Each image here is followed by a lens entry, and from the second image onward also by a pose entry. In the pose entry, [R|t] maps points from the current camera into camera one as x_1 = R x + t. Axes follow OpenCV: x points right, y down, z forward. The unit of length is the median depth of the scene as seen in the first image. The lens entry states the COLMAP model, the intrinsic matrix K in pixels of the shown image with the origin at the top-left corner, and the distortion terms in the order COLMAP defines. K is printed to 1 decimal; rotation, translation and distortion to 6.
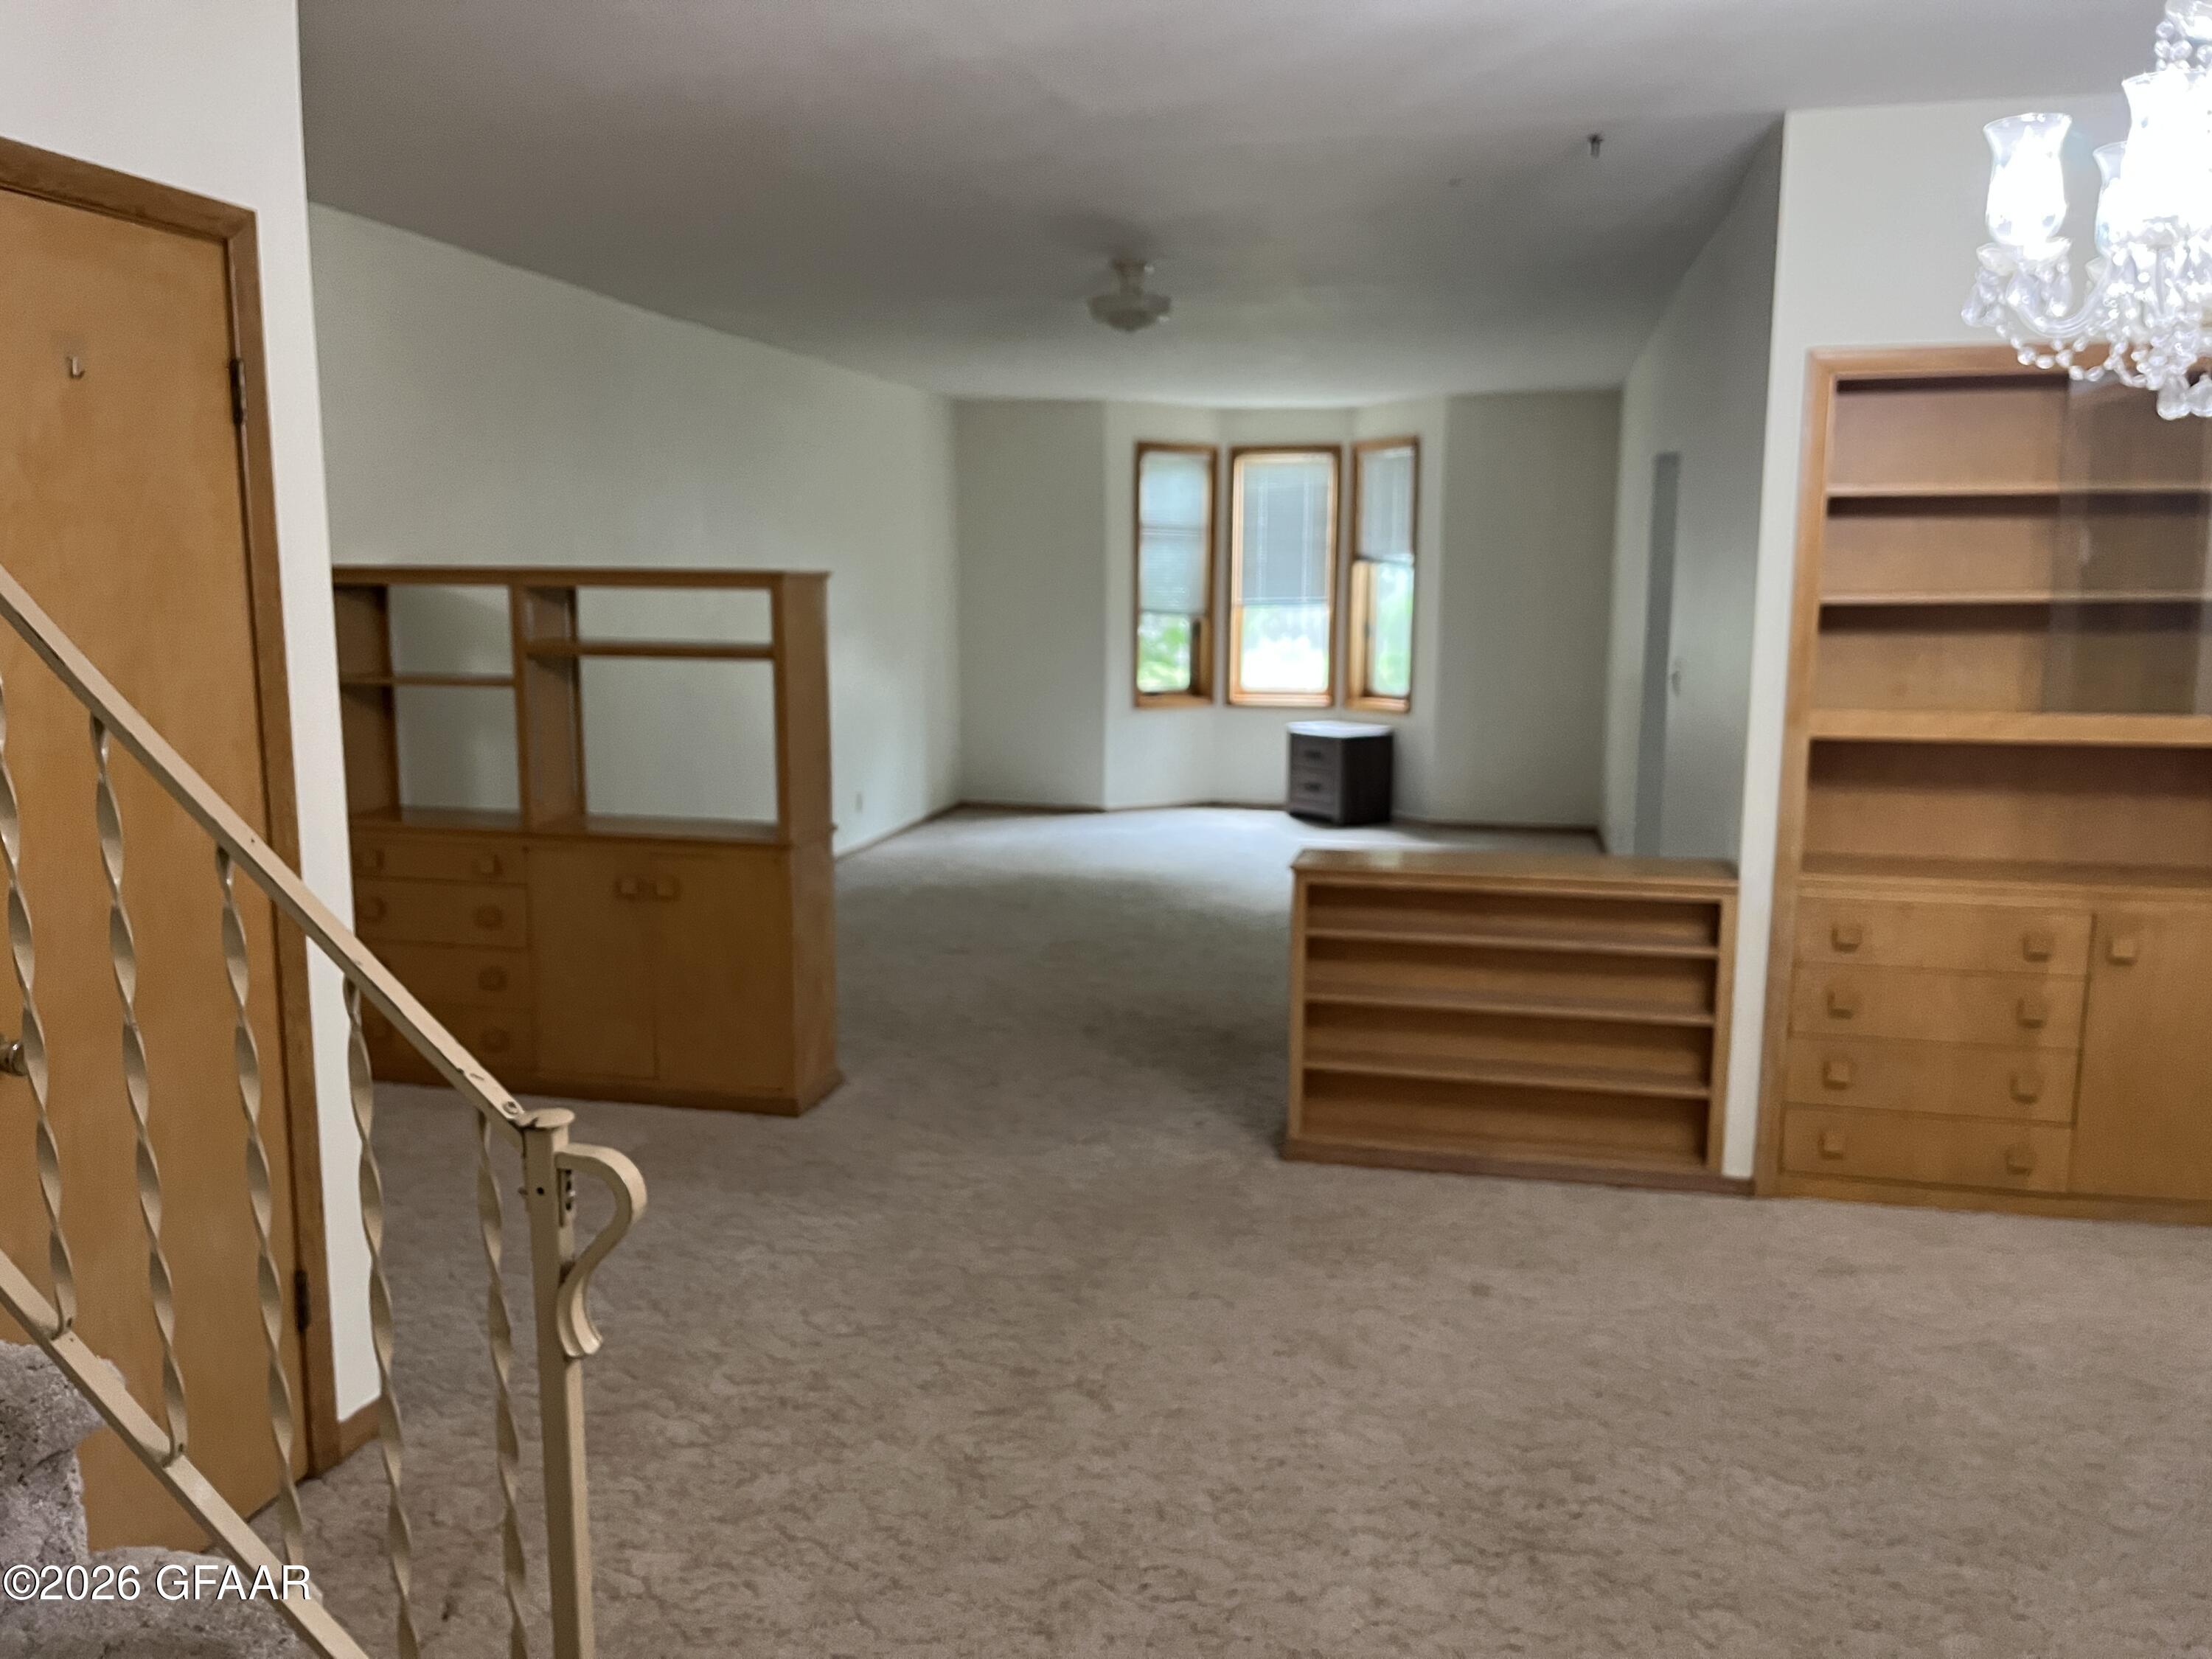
lens RADIAL K [[1703.1, 0, 1104.6], [0, 1703.1, 836.3], [0, 0, 1]] dist [0.030175, -0.040743]
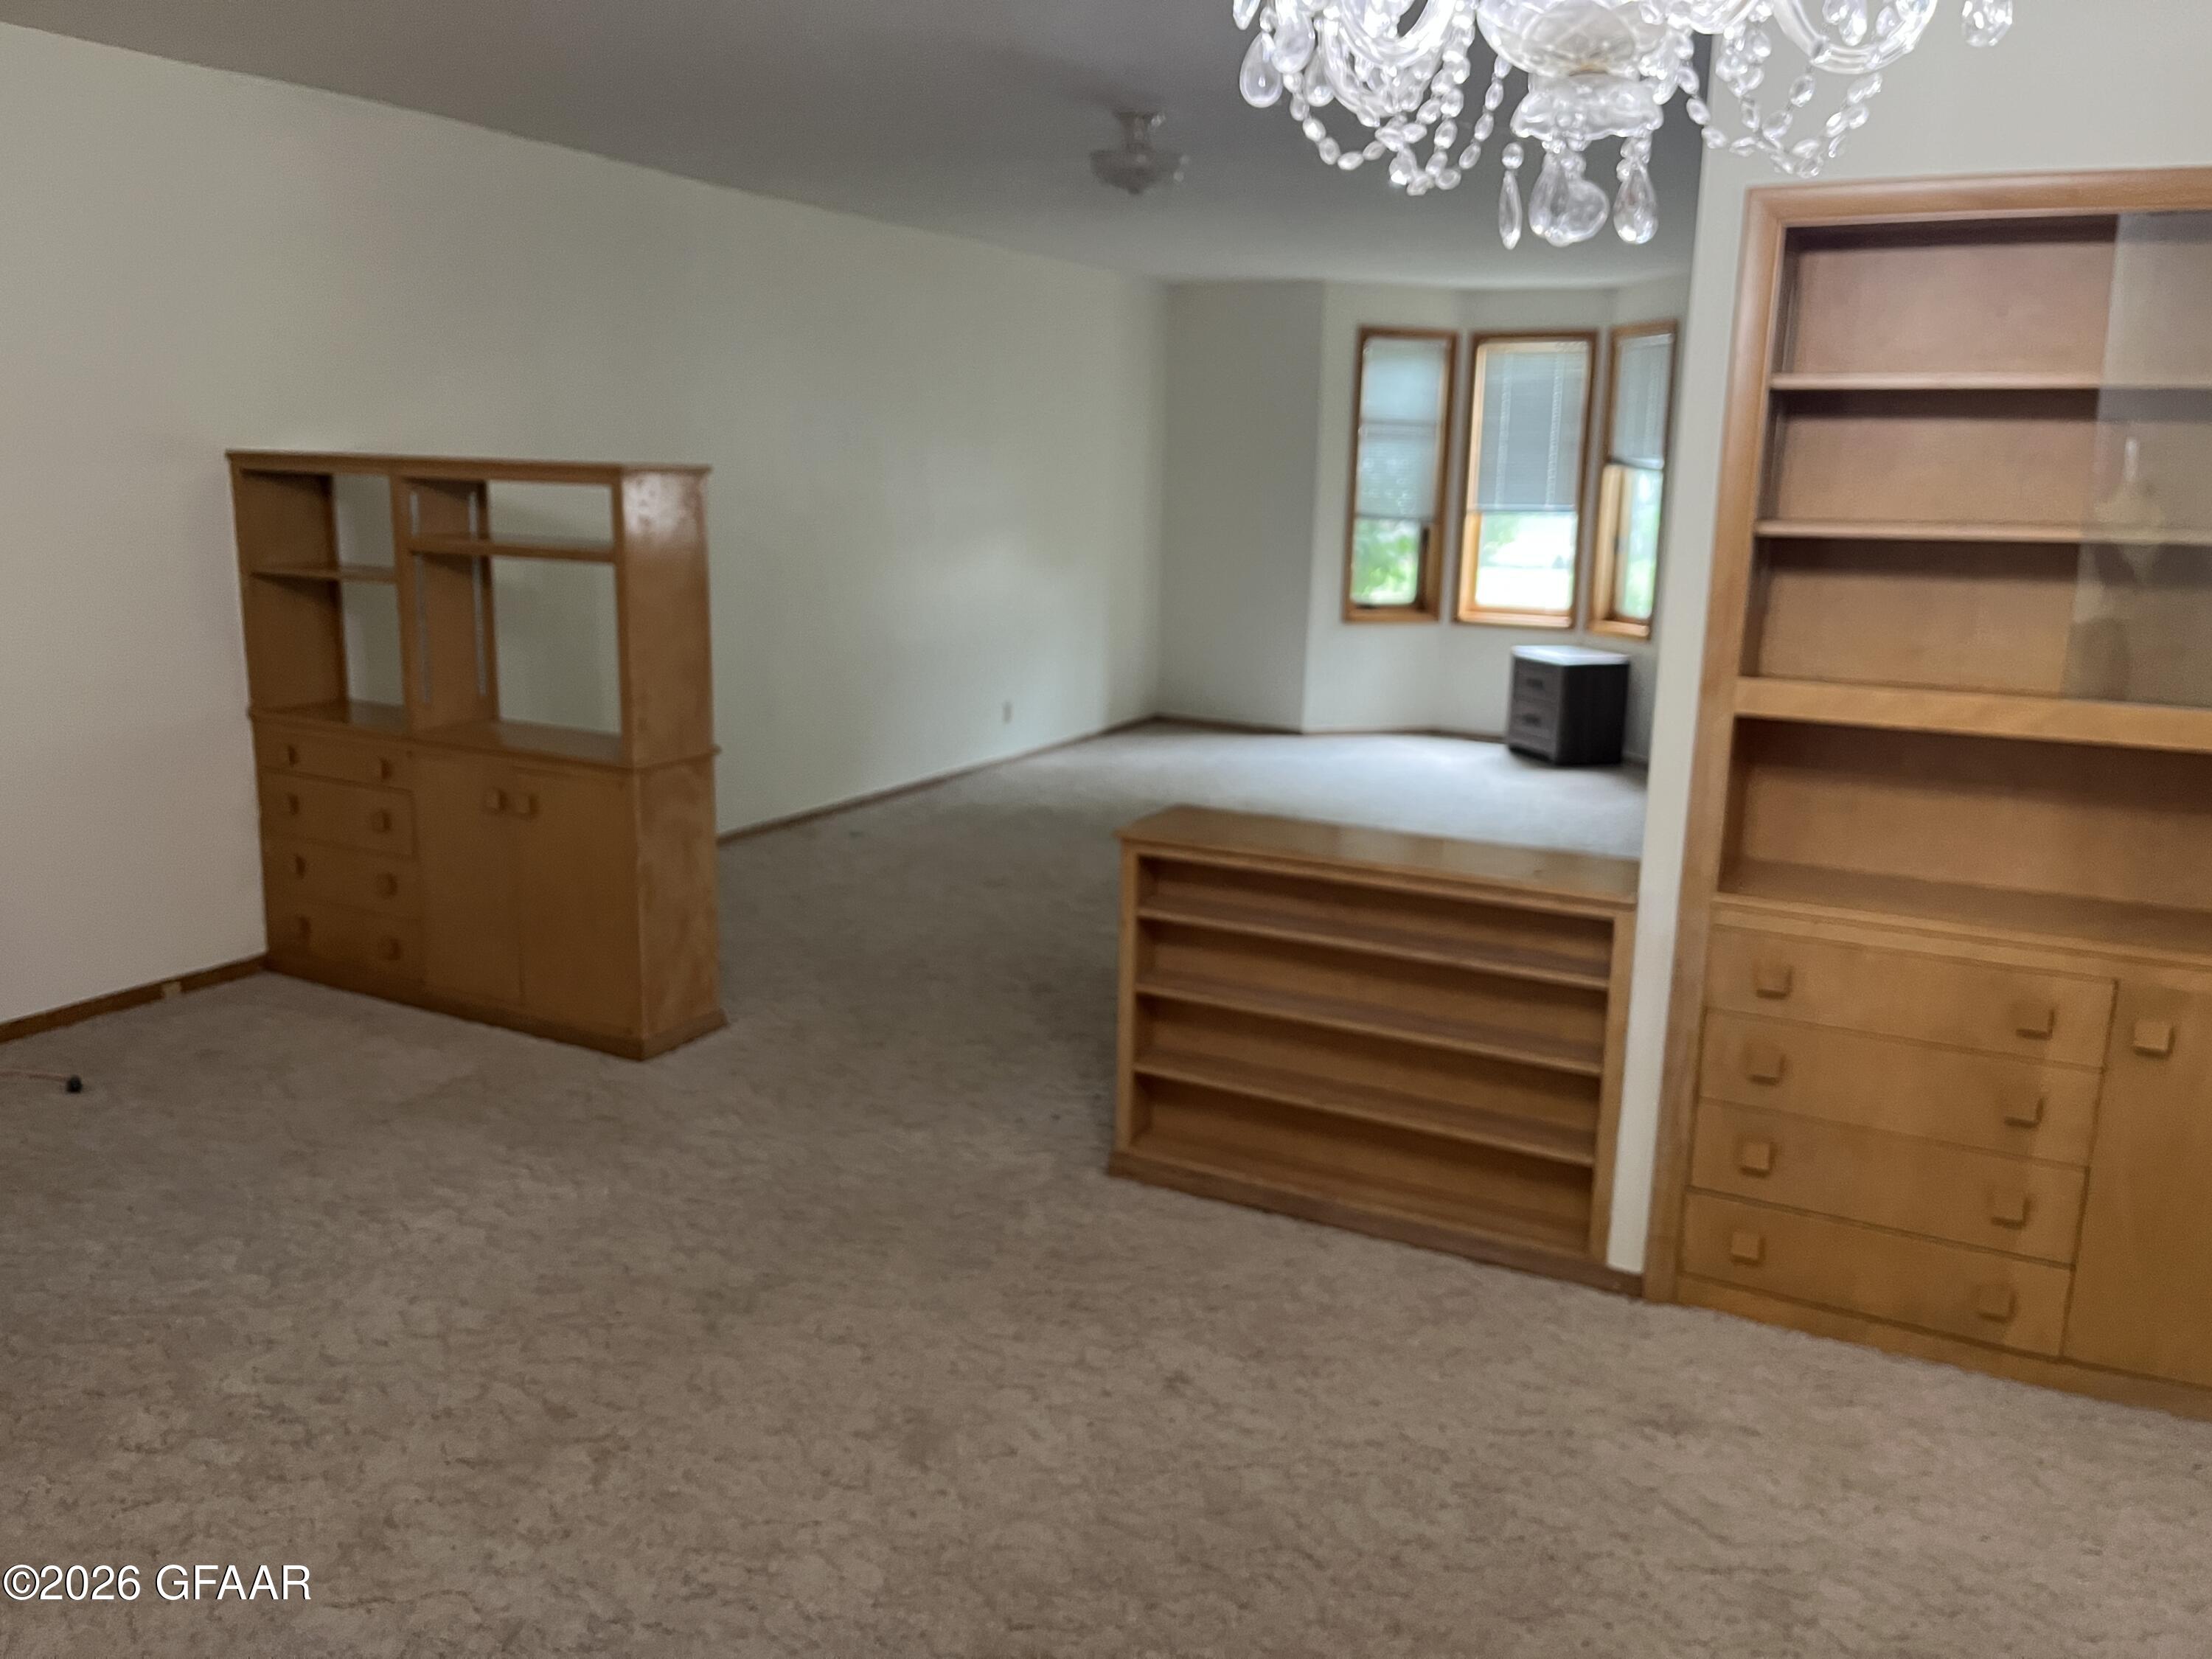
lens RADIAL K [[1703.1, 0, 1108.7], [0, 1703.1, 822.3], [0, 0, 1]] dist [0.030175, -0.040743]
pose [[0.967337, 0.068414, -0.244089, 0.313763], [-0.055743, 0.996733, 0.058453, -0.036580], [0.247290, -0.042937, 0.967990, 0.191338]]
